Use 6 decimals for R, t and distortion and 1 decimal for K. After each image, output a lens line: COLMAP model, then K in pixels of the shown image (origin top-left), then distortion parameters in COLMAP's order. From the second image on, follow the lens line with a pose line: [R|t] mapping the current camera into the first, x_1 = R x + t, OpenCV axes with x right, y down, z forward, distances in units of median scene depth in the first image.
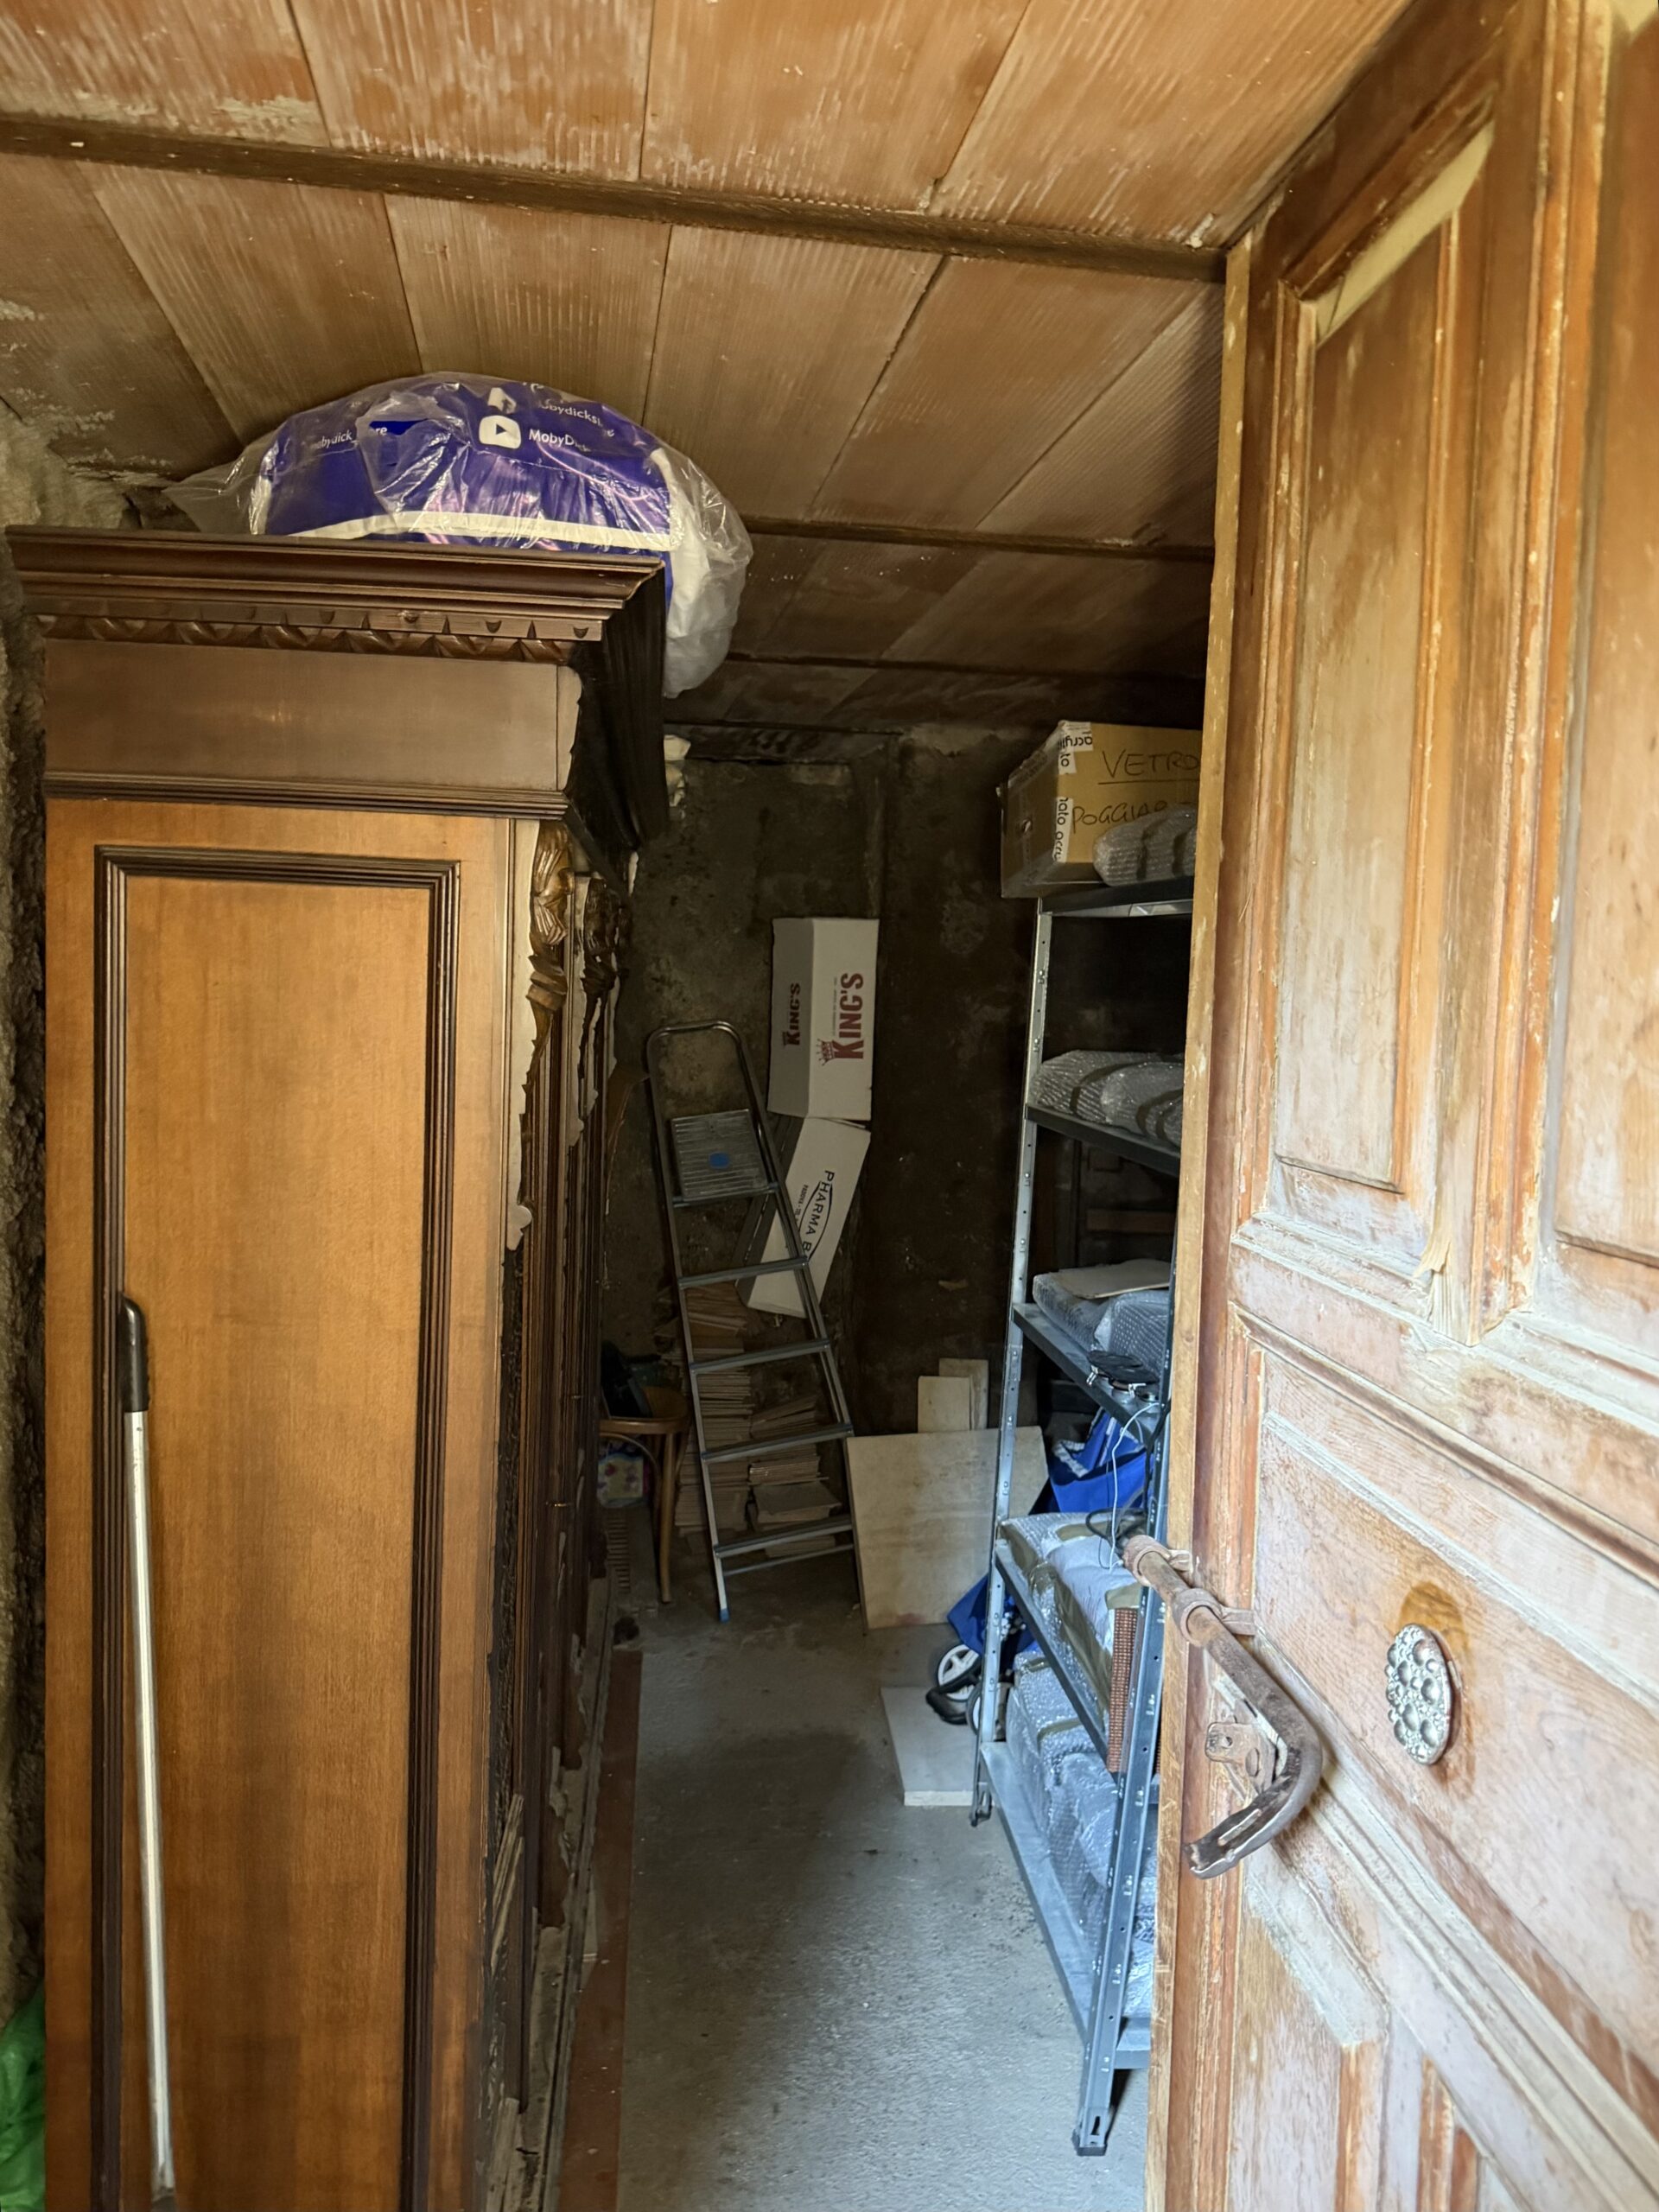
lens RADIAL K [[1660.1, 0, 829.5], [0, 1660.1, 1106.0], [0, 0, 1]] dist [0.034875, -0.071772]
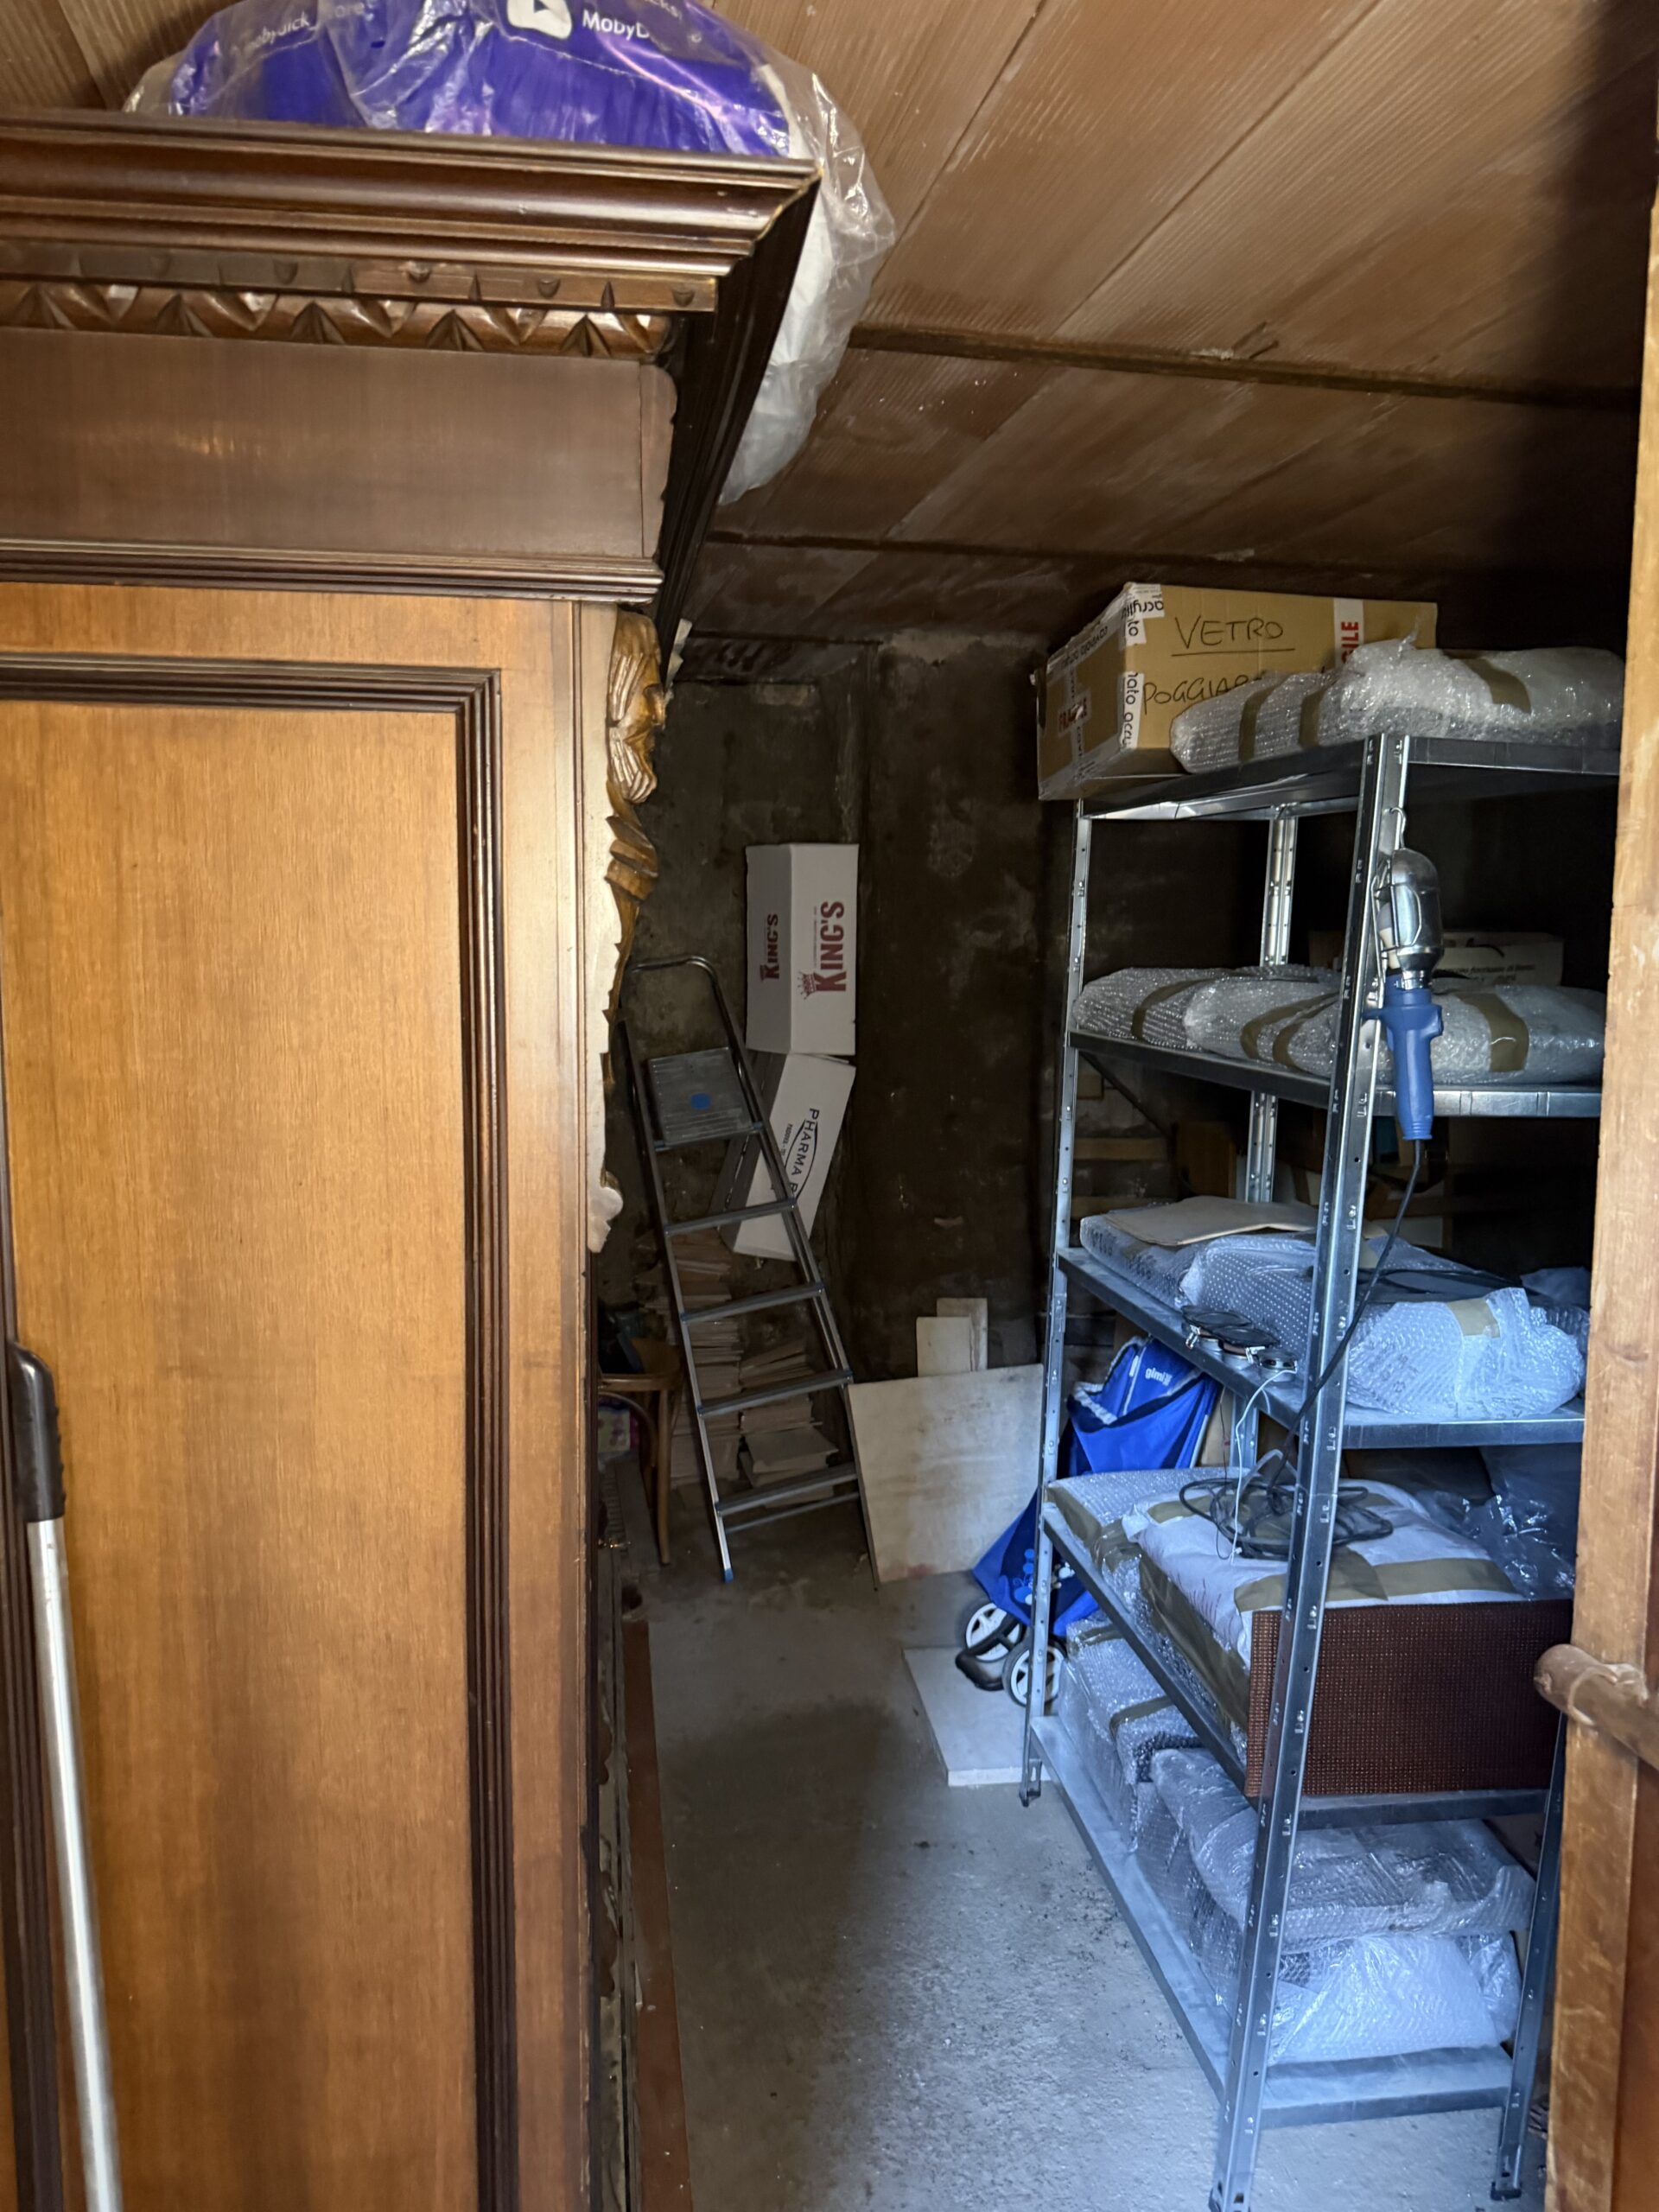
lens RADIAL K [[1572.7, 0, 829.5], [0, 1572.7, 1106.0], [0, 0, 1]] dist [0.000755, -0.009080]
pose [[0.998501, -0.033107, 0.043592, -0.062589], [0.031345, 0.998688, 0.040492, 0.001899], [-0.044875, -0.039065, 0.998229, 0.182845]]
